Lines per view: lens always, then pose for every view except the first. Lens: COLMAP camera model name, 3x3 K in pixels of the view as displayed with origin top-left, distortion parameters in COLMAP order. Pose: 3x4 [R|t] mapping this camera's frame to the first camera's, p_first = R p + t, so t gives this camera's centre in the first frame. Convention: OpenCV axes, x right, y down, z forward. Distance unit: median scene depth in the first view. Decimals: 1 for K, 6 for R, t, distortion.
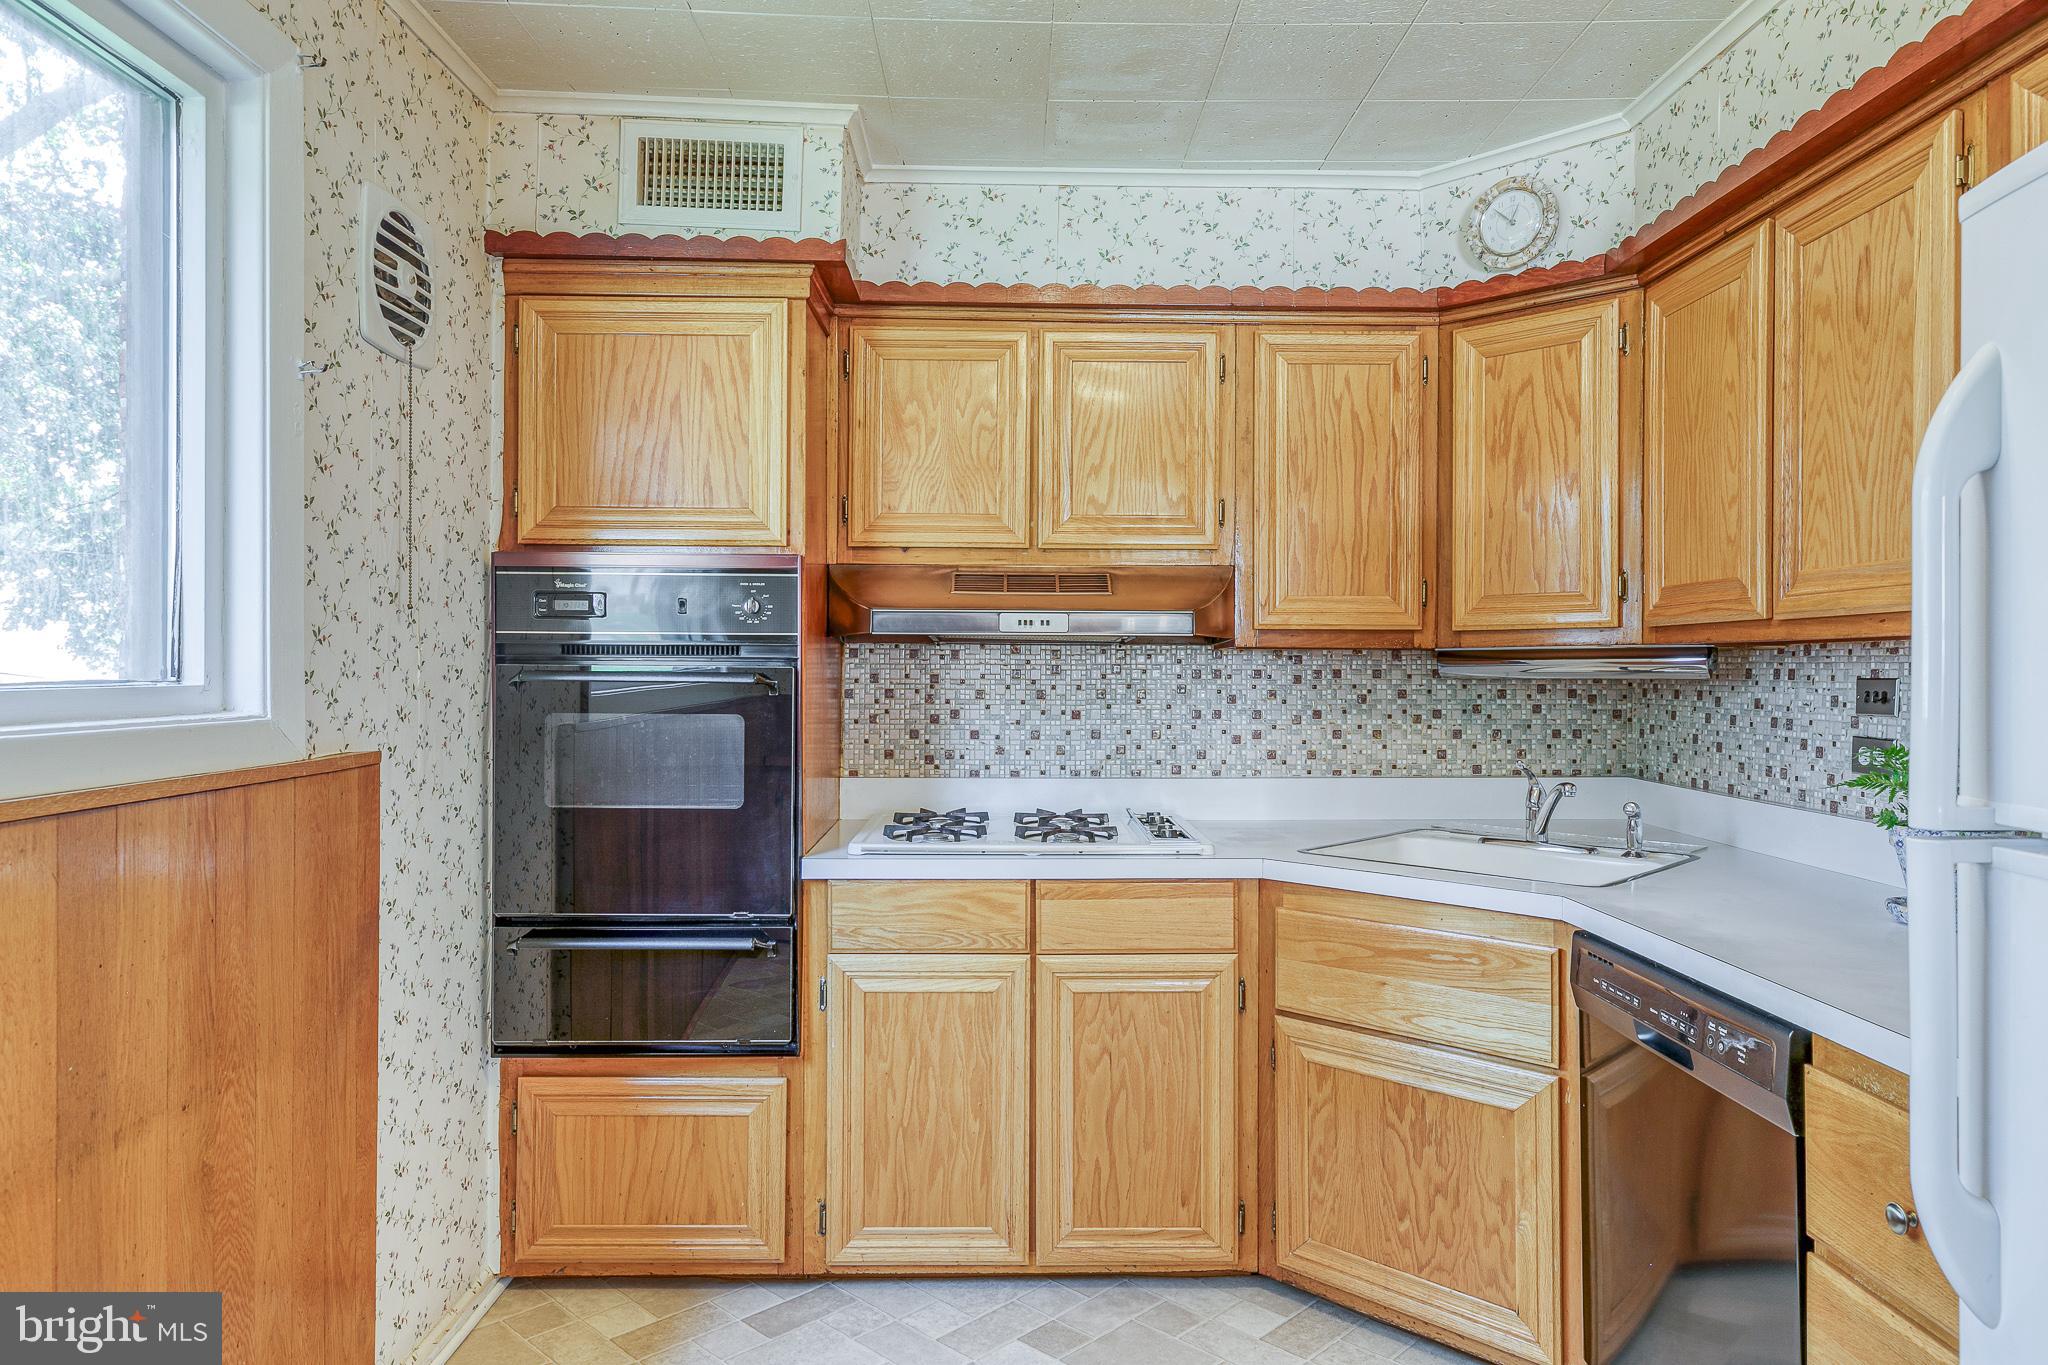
lens RADIAL K [[1303.1, 0, 1030.1], [0, 1303.1, 661.5], [0, 0, 1]] dist [0.010573, 0.001835]
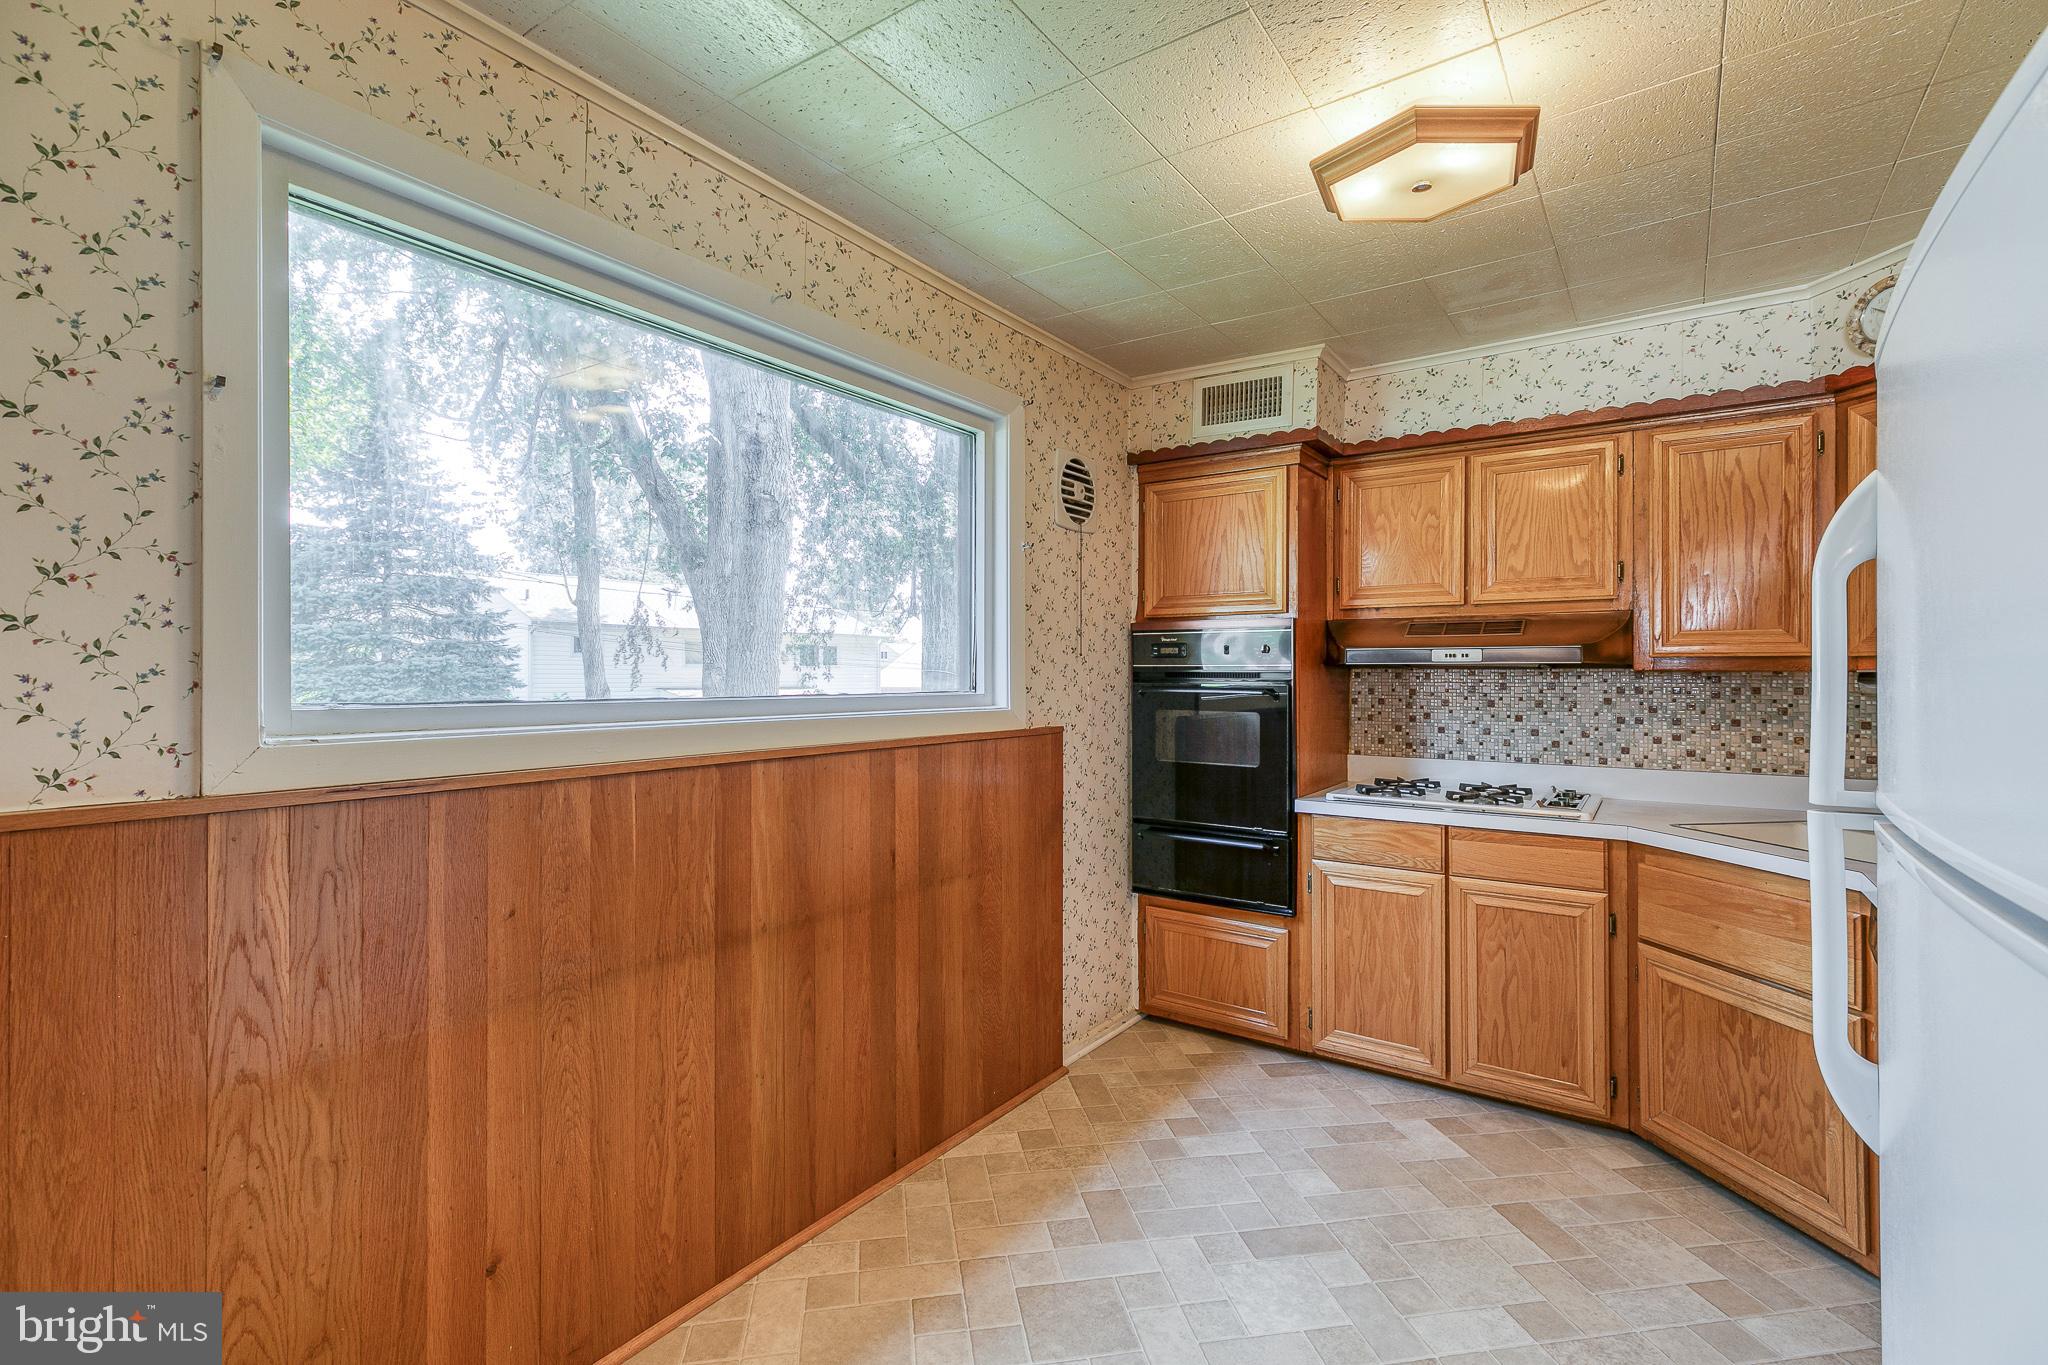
lens RADIAL K [[919.2, 0, 1026.8], [0, 919.2, 670.0], [0, 0, 1]] dist [0.002547, 0.001155]
pose [[0.807440, -0.005750, -0.589921, 0.240766], [0.002412, 0.999976, -0.006445, -0.008051], [0.589945, 0.003781, 0.807435, -0.152855]]
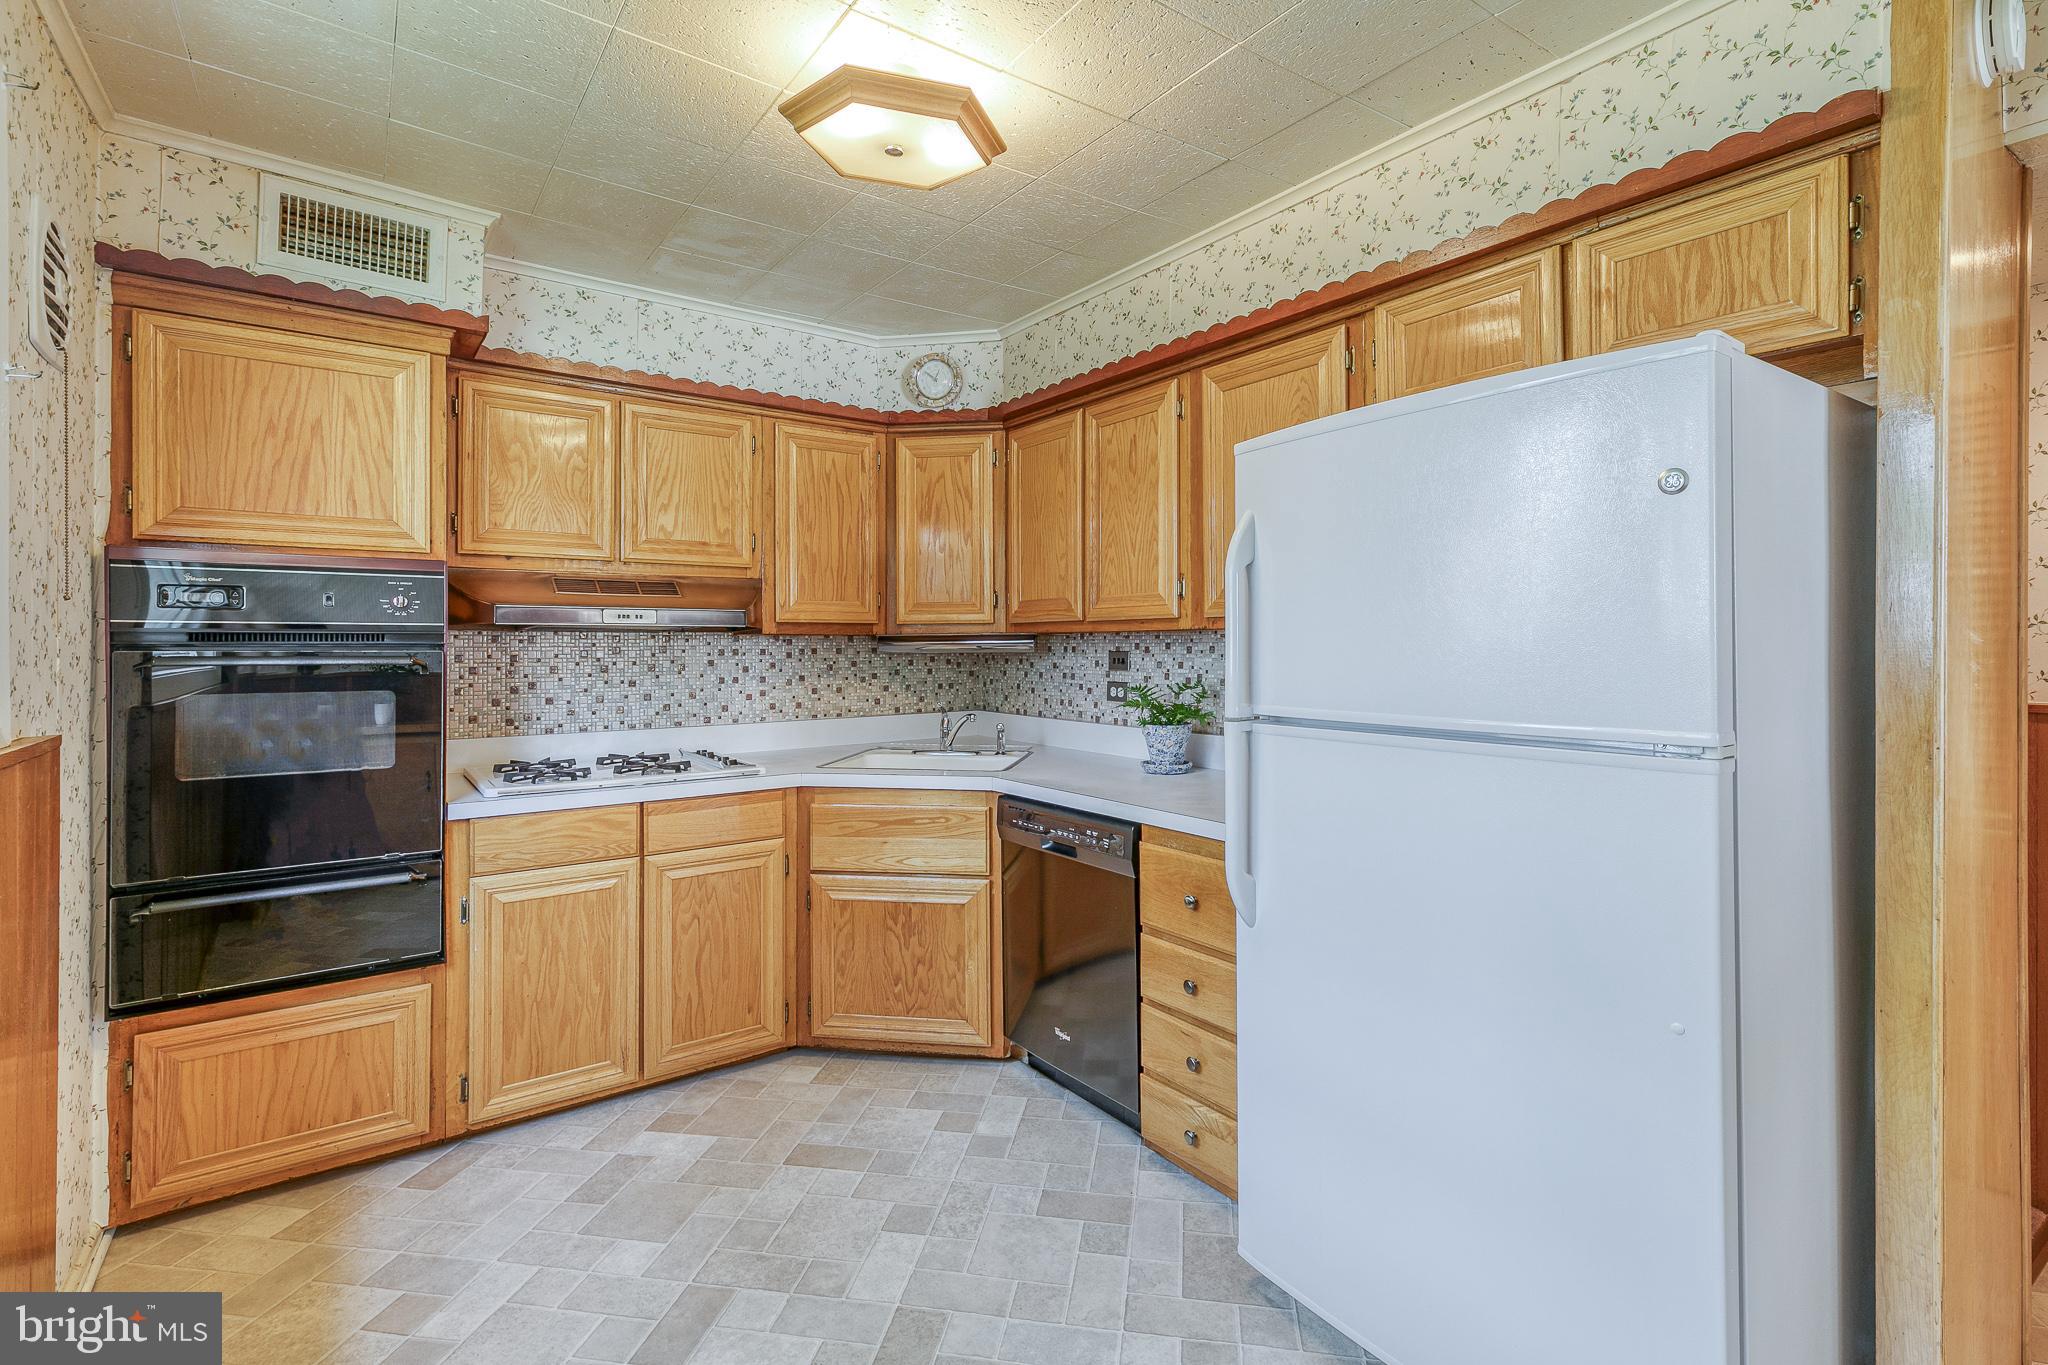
lens RADIAL K [[952.3, 0, 1047.0], [0, 952.3, 638.9], [0, 0, 1]] dist [0.005810, 0.000847]
pose [[0.814847, -0.002794, 0.579669, -0.234647], [0.003194, 0.999995, 0.000330, -0.005681], [-0.579667, 0.001582, 0.814852, -0.077054]]
